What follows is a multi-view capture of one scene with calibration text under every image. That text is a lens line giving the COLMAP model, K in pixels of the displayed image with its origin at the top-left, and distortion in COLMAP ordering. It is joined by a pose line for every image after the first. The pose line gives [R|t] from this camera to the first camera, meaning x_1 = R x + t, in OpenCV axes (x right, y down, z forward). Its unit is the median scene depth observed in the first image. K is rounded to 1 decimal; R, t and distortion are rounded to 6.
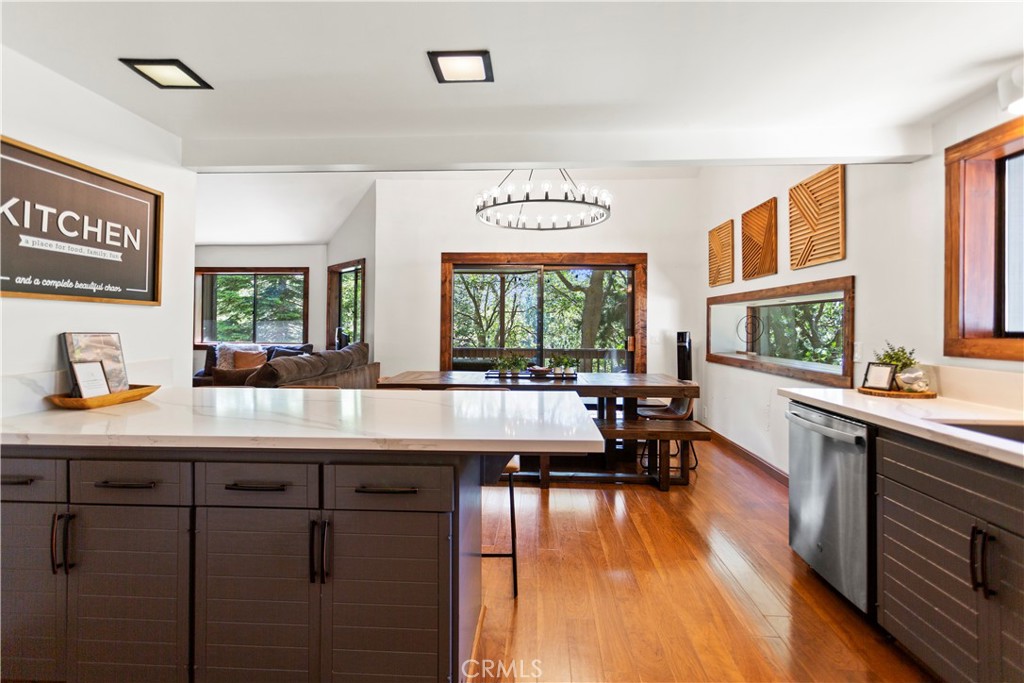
lens RADIAL K [[483.5, 0, 506.6], [0, 483.5, 317.4], [0, 0, 1]] dist [0.002182, 0.000789]
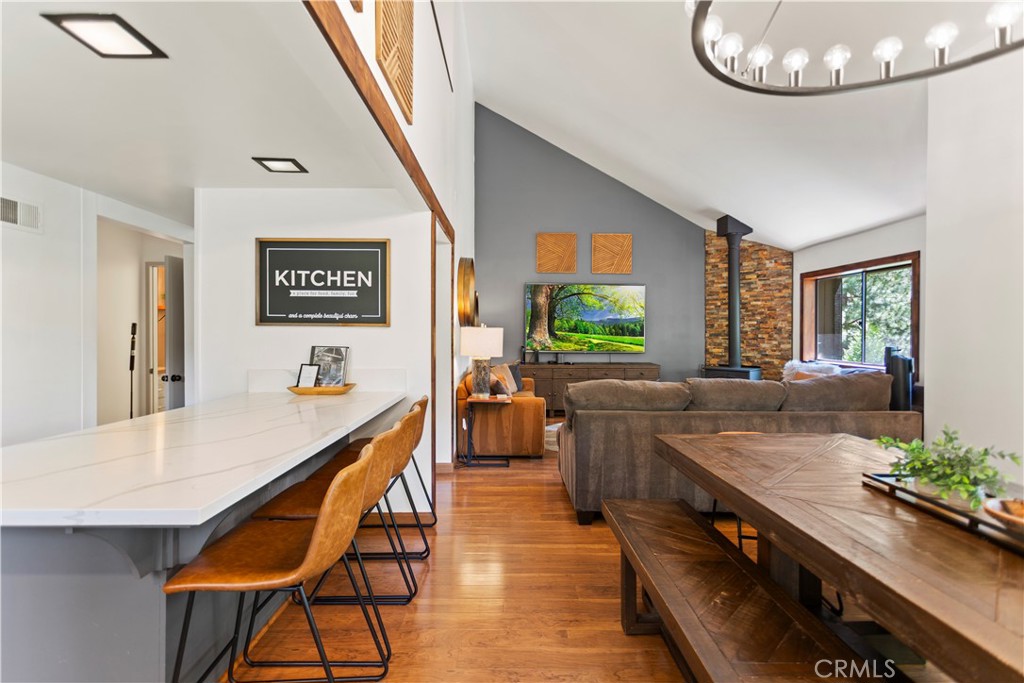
lens RADIAL K [[479.1, 0, 505.8], [0, 479.1, 330.3], [0, 0, 1]] dist [0.000887, 0.001288]
pose [[0.059354, -0.008207, -0.998203, 0.637191], [0.012282, 0.999897, -0.007490, -0.001302], [0.998161, -0.011815, 0.059448, 1.361695]]
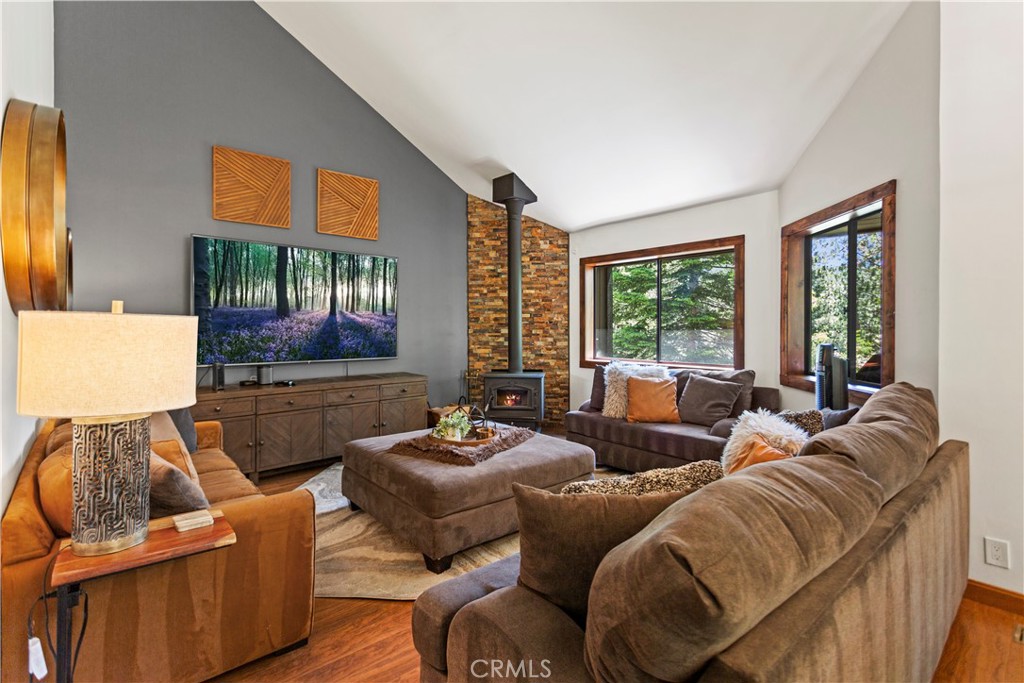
lens RADIAL K [[479.1, 0, 505.8], [0, 479.1, 330.3], [0, 0, 1]] dist [0.000887, 0.001288]
pose [[0.694279, -0.004412, -0.719692, -0.644209], [0.018370, 0.999764, 0.011592, -0.008338], [0.719471, -0.021269, 0.694196, 1.312939]]
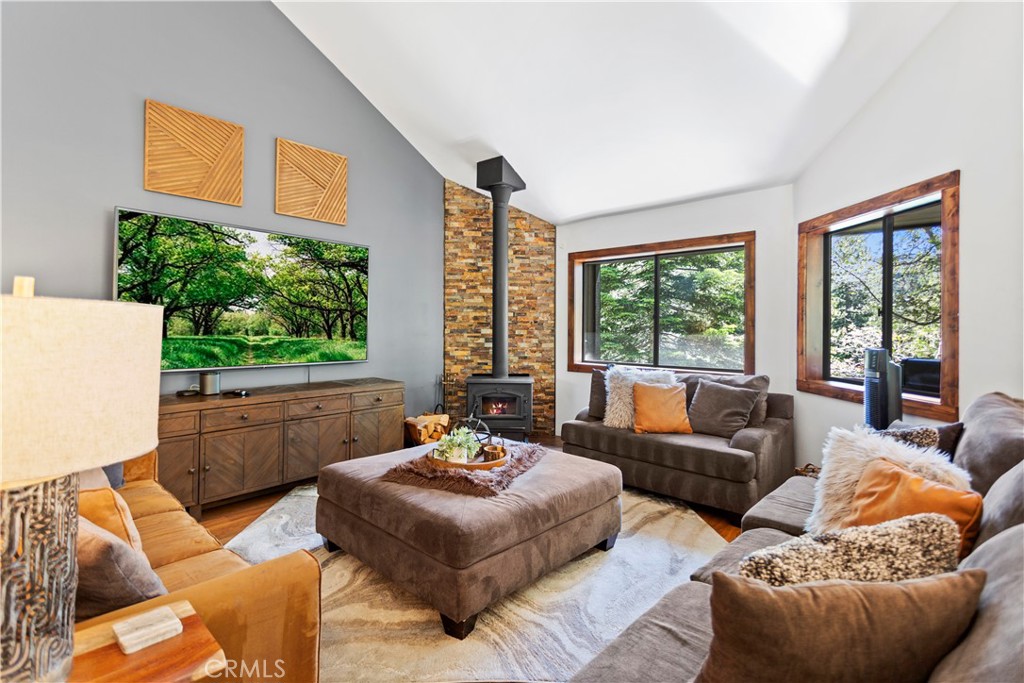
lens RADIAL K [[486.1, 0, 507.6], [0, 486.1, 324.9], [0, 0, 1]] dist [0.003386, -0.000062]
pose [[0.776230, -0.005971, -0.630421, -0.923931], [0.009476, 0.999953, 0.002197, -0.009352], [0.630378, -0.007679, 0.776250, 1.326781]]
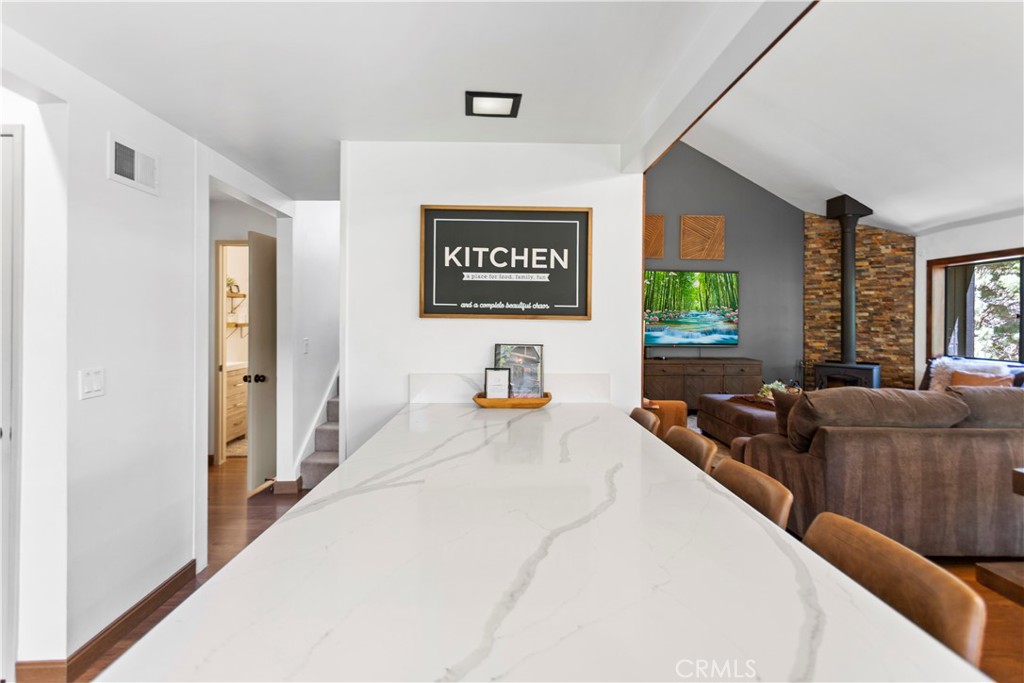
lens RADIAL K [[483.5, 0, 506.6], [0, 483.5, 317.4], [0, 0, 1]] dist [0.002182, 0.000789]
pose [[0.075492, -0.011165, -0.997084, 0.306213], [0.007279, 0.999917, -0.010646, -0.021911], [0.997120, -0.006454, 0.075567, 0.825951]]
